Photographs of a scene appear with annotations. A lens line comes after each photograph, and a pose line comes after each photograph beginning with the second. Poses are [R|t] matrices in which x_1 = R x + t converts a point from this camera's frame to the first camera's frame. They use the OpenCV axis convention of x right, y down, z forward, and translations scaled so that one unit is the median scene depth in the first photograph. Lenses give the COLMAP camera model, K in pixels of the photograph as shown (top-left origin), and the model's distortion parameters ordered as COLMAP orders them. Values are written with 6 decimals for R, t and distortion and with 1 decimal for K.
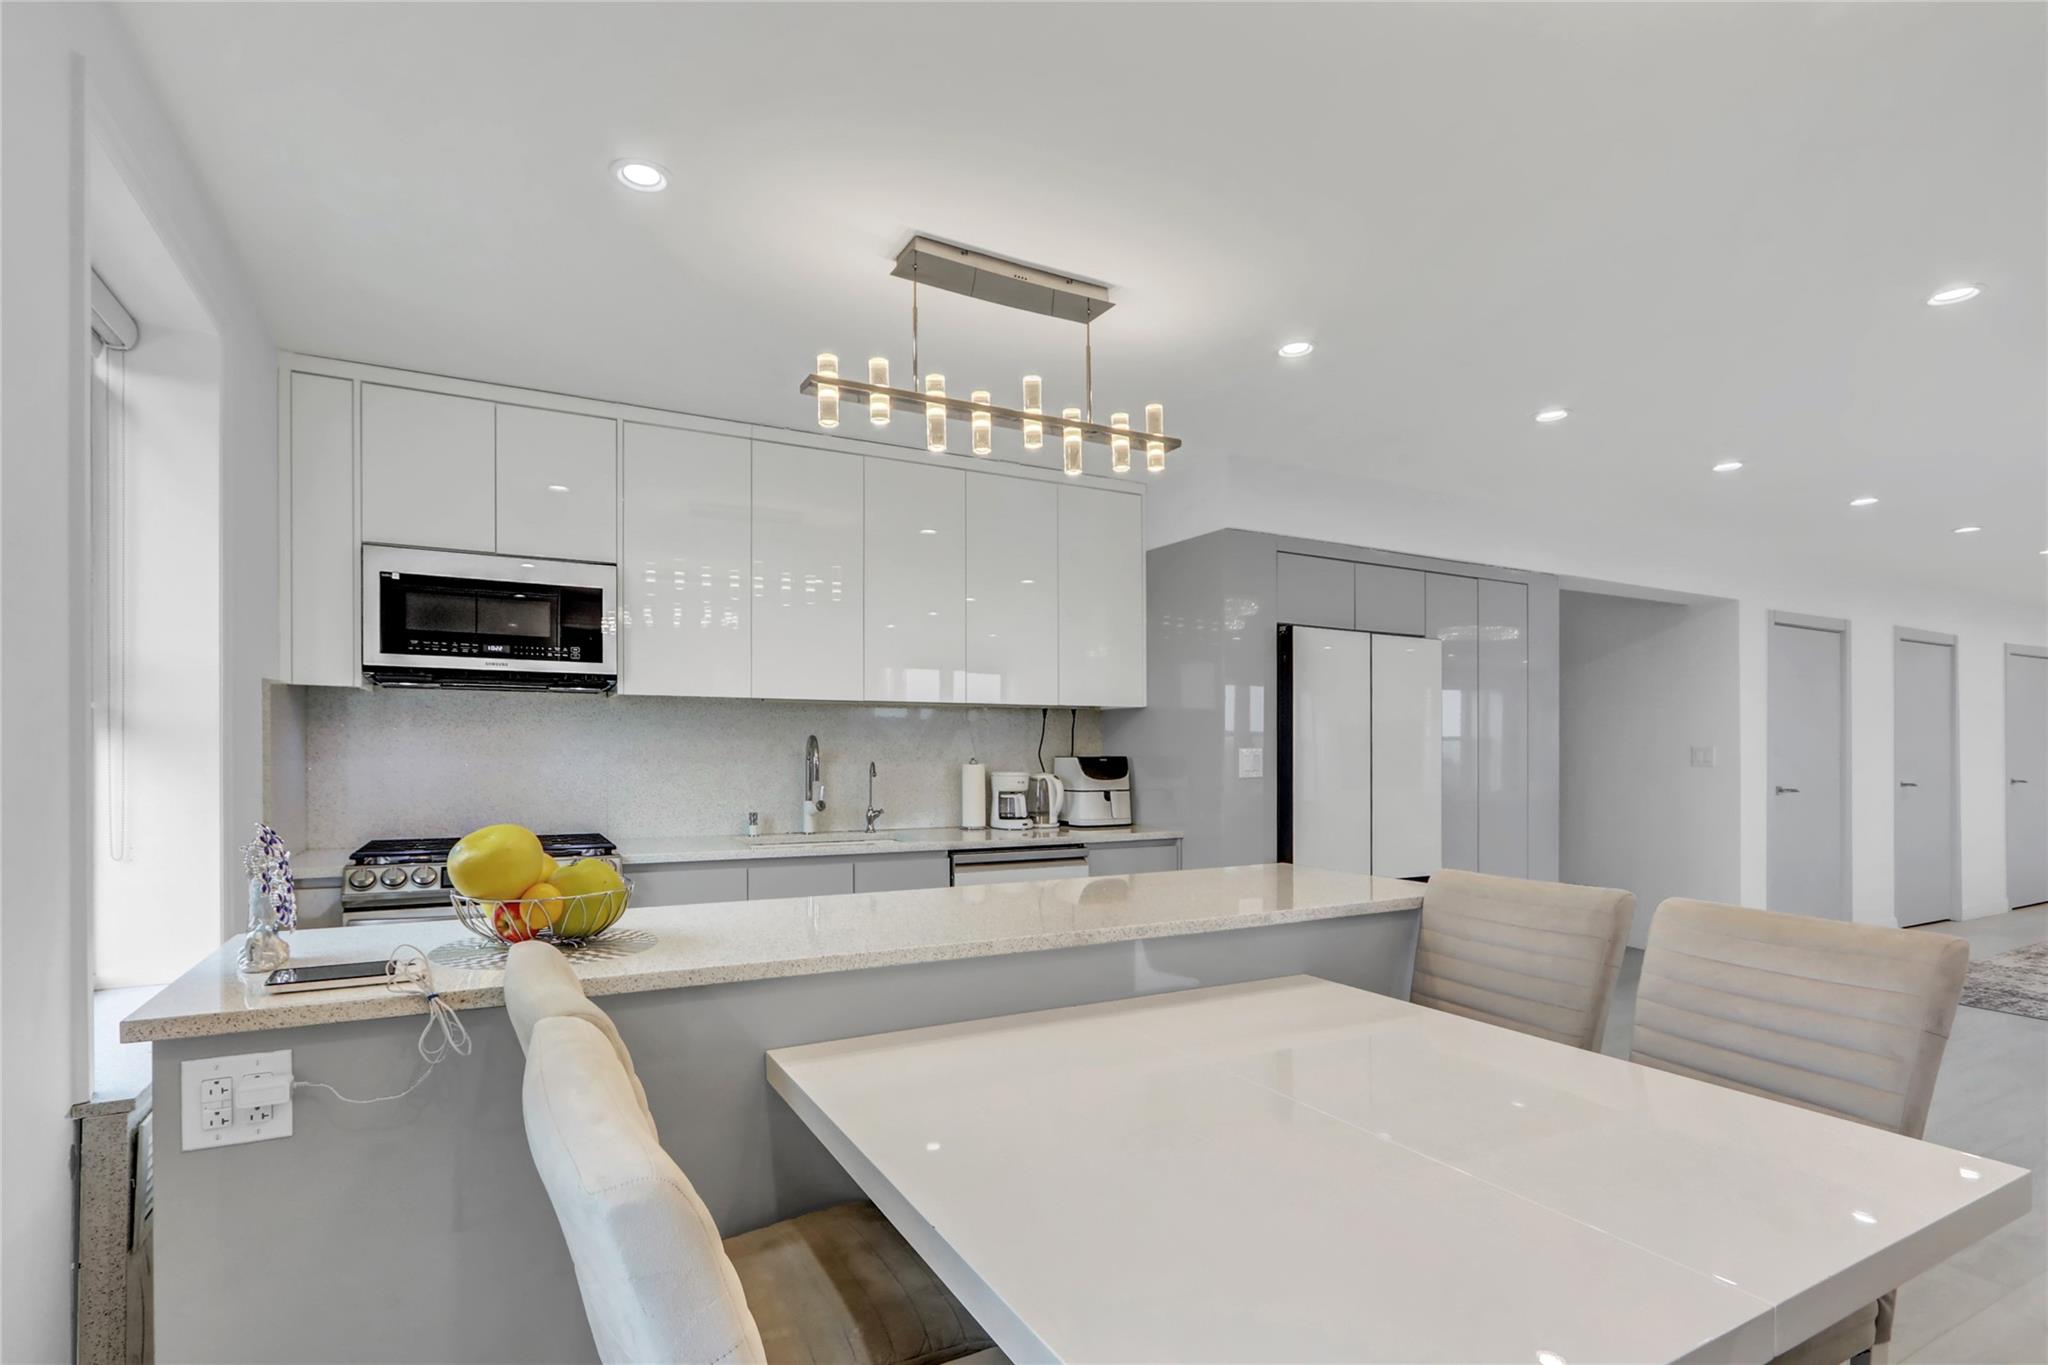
lens RADIAL K [[986.6, 0, 1025.1], [0, 986.6, 766.0], [0, 0, 1]] dist [-0.012953, 0.000959]
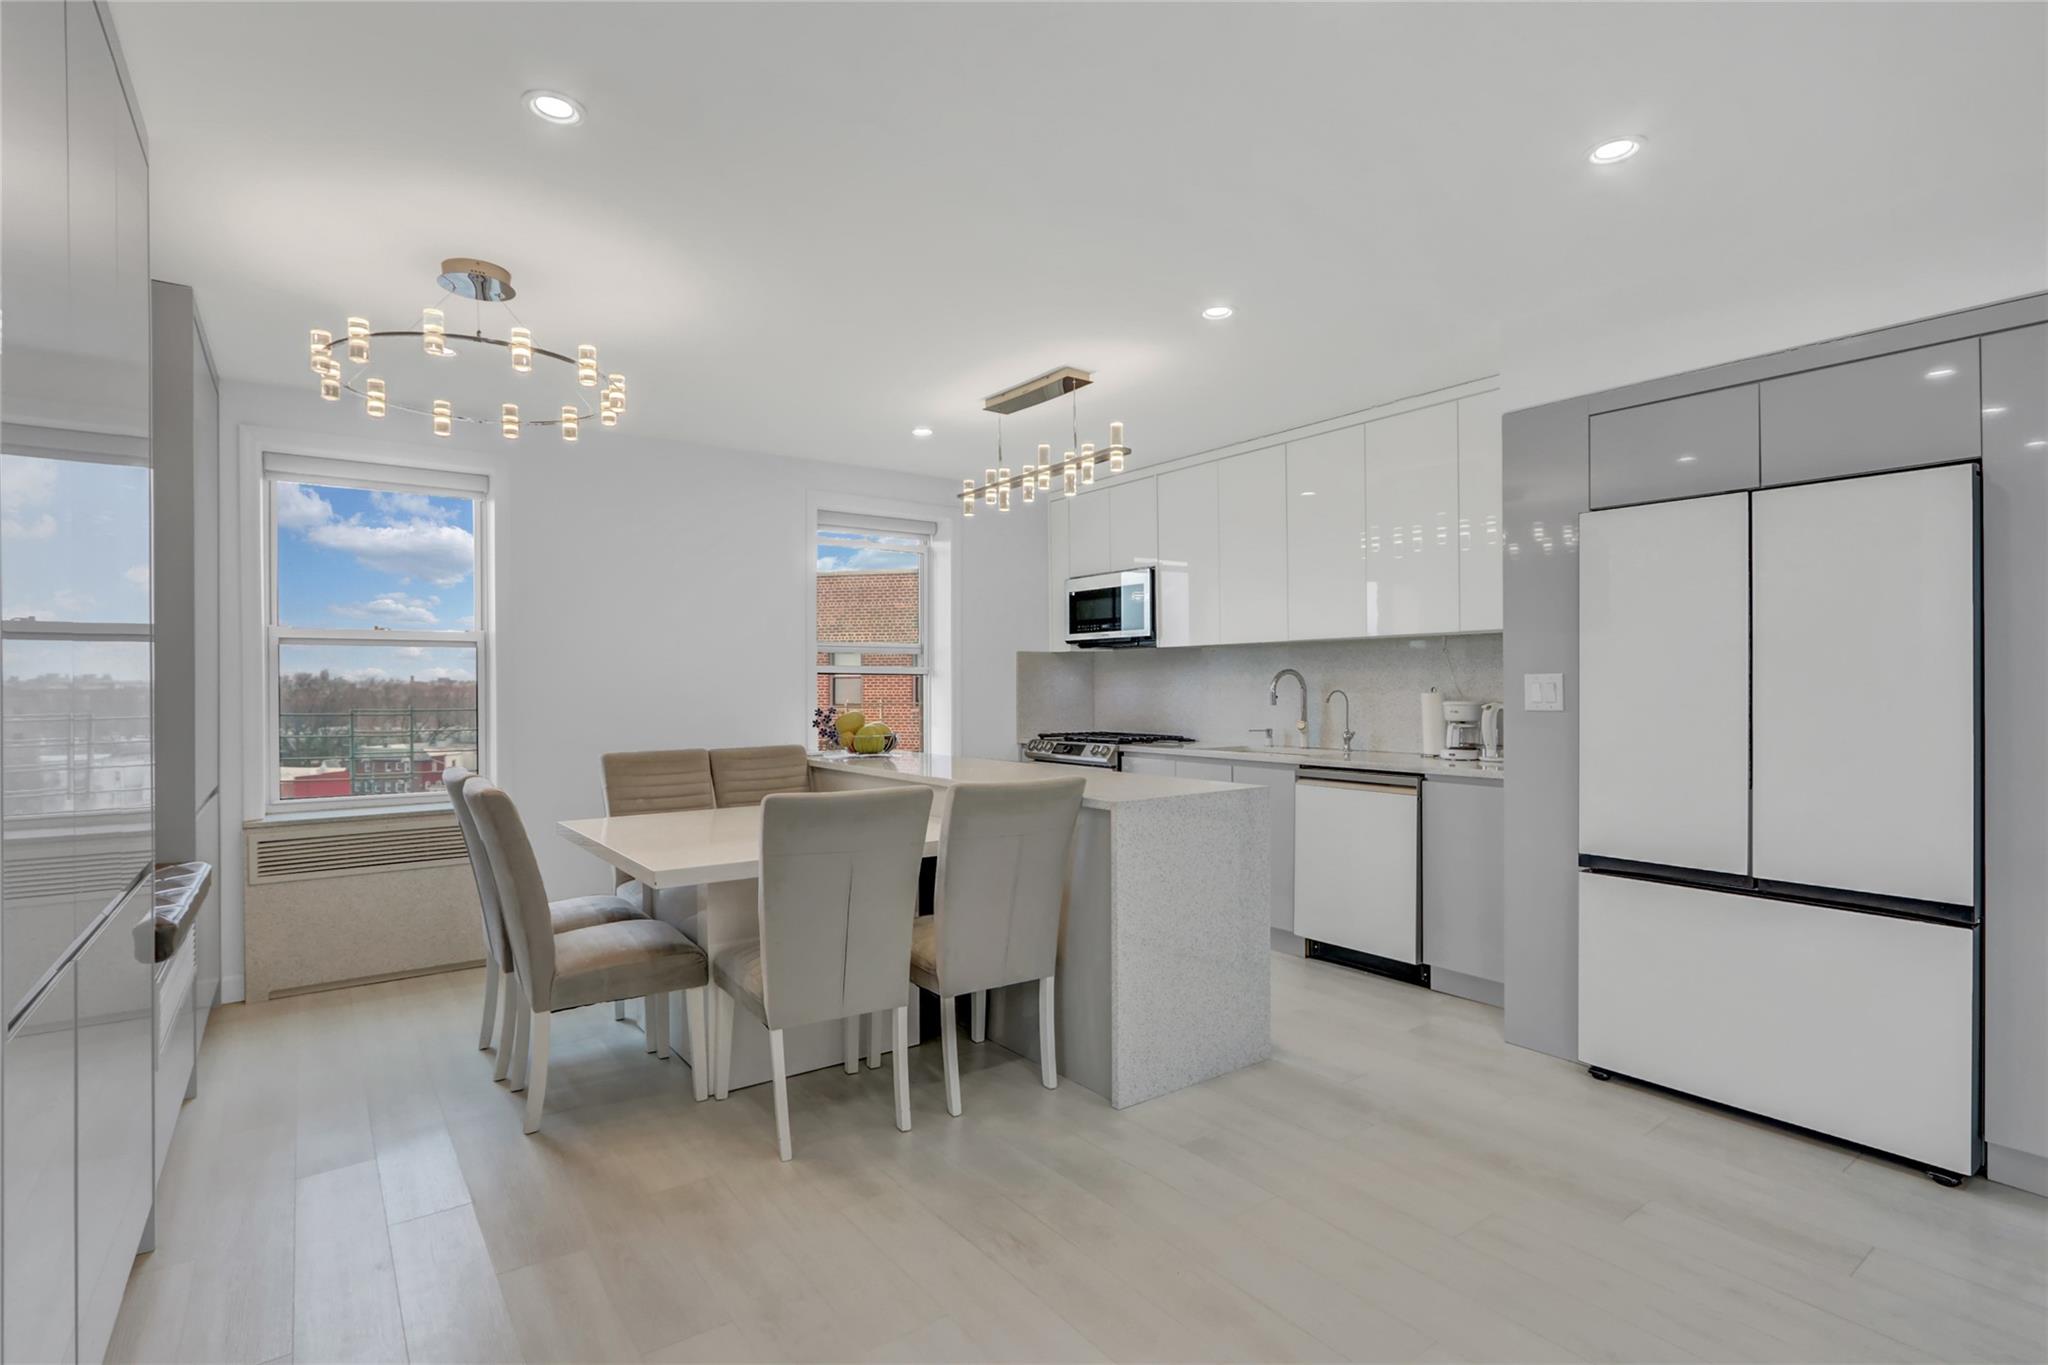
lens RADIAL K [[986.6, 0, 1034.6], [0, 986.6, 683.9], [0, 0, 1]] dist [-0.012953, 0.000959]
pose [[0.155402, -0.000185, -0.987851, 1.284442], [-0.011610, 0.999931, -0.002014, -0.007850], [0.987783, 0.011782, 0.155389, 0.610527]]
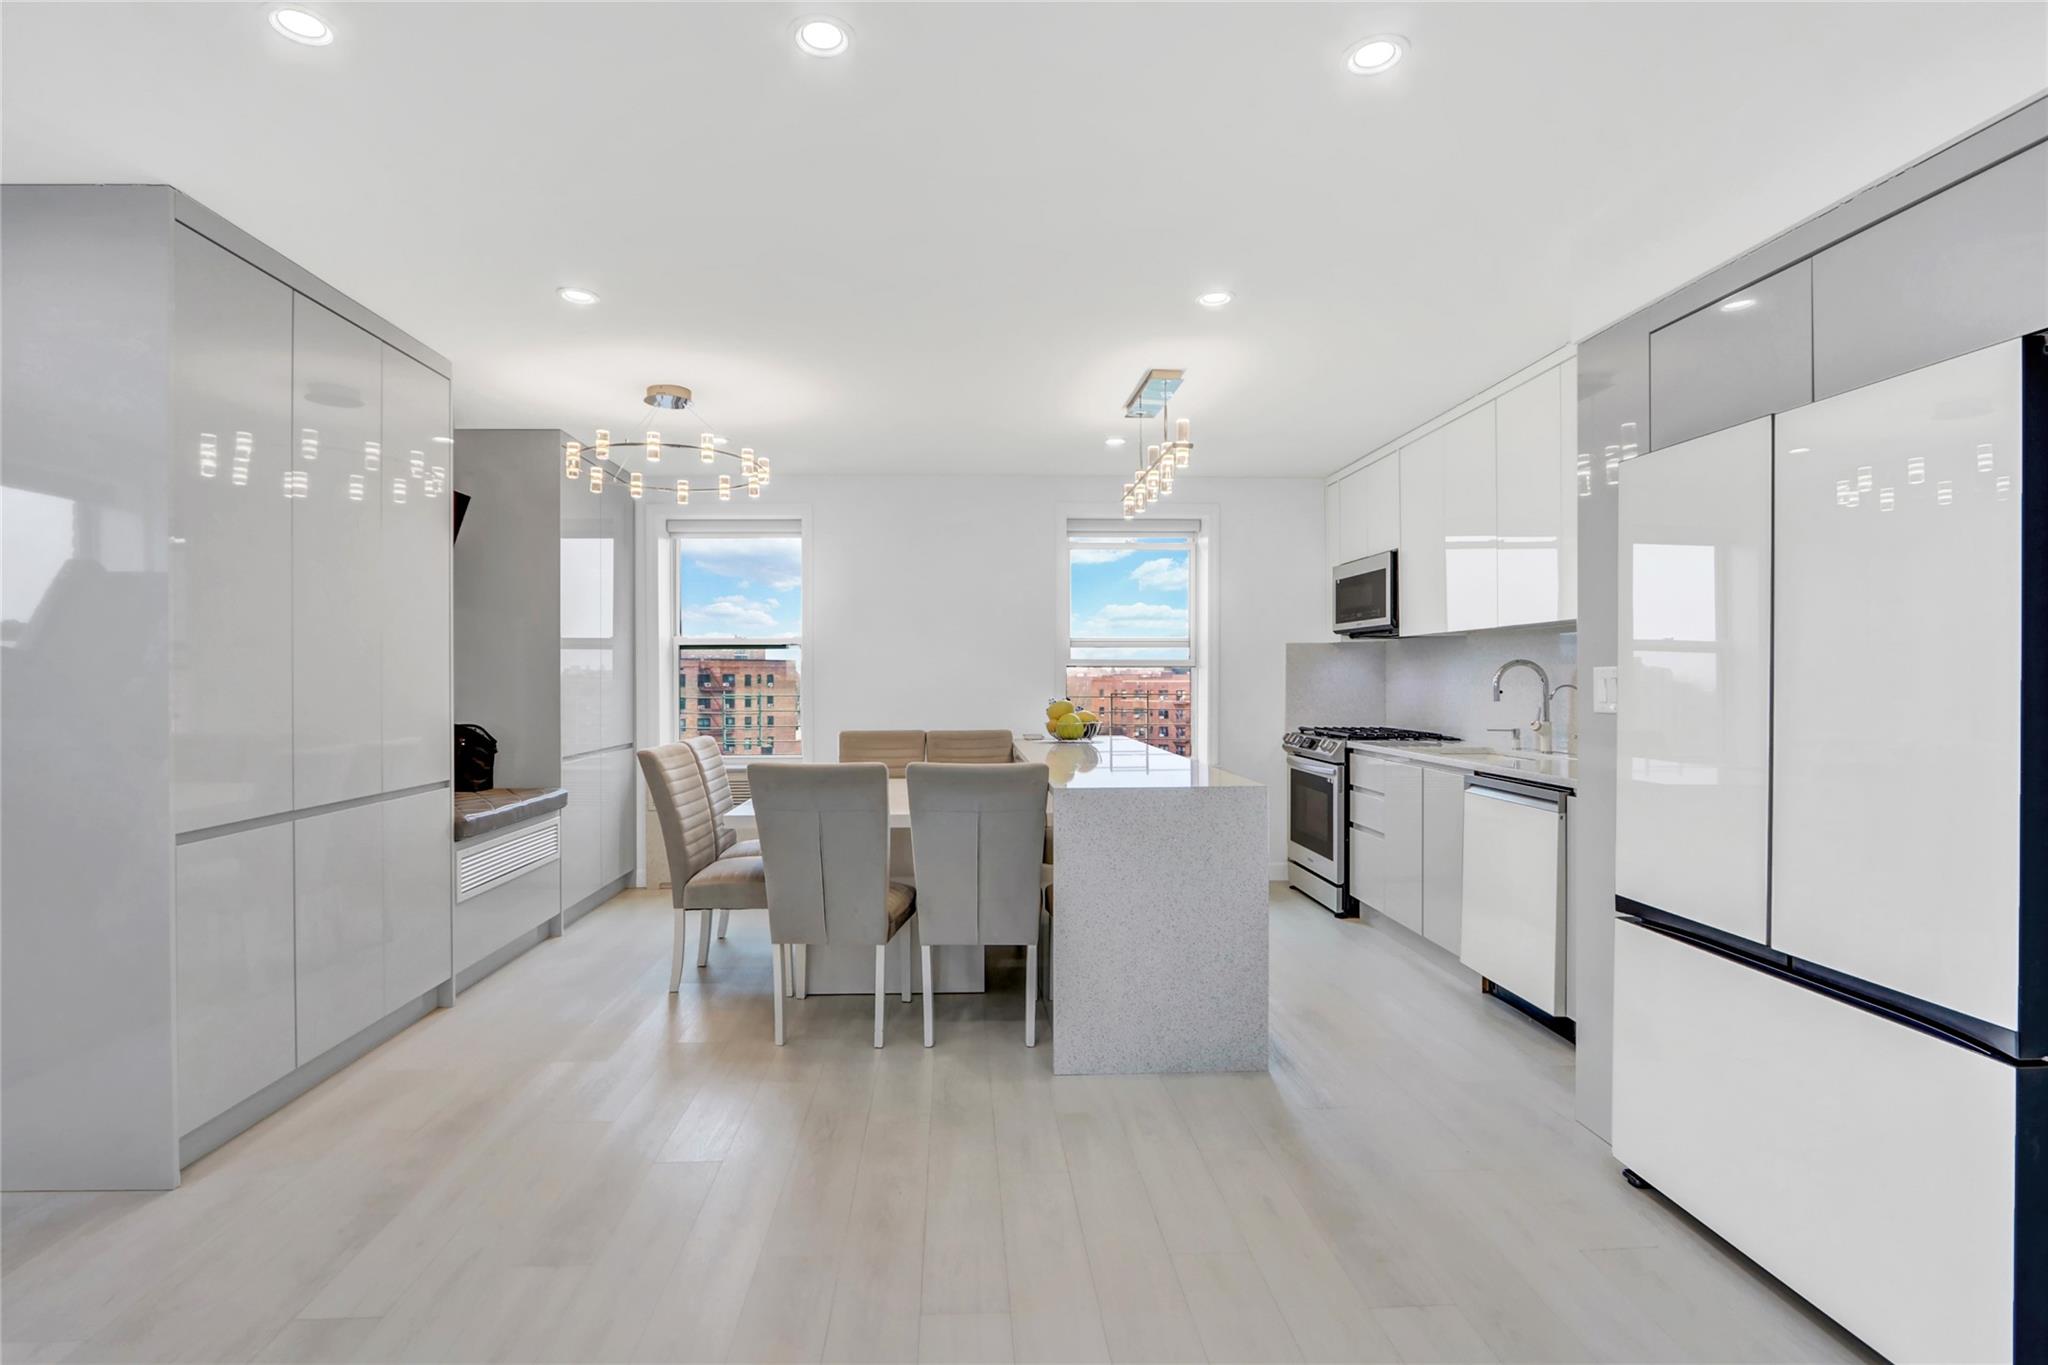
lens RADIAL K [[986.6, 0, 1045.4], [0, 986.6, 675.1], [0, 0, 1]] dist [-0.012953, 0.000959]
pose [[-0.419050, 0.001729, -0.907961, 1.287974], [-0.009981, 0.999929, 0.006510, -0.020752], [0.907908, 0.011790, -0.419003, 1.261762]]
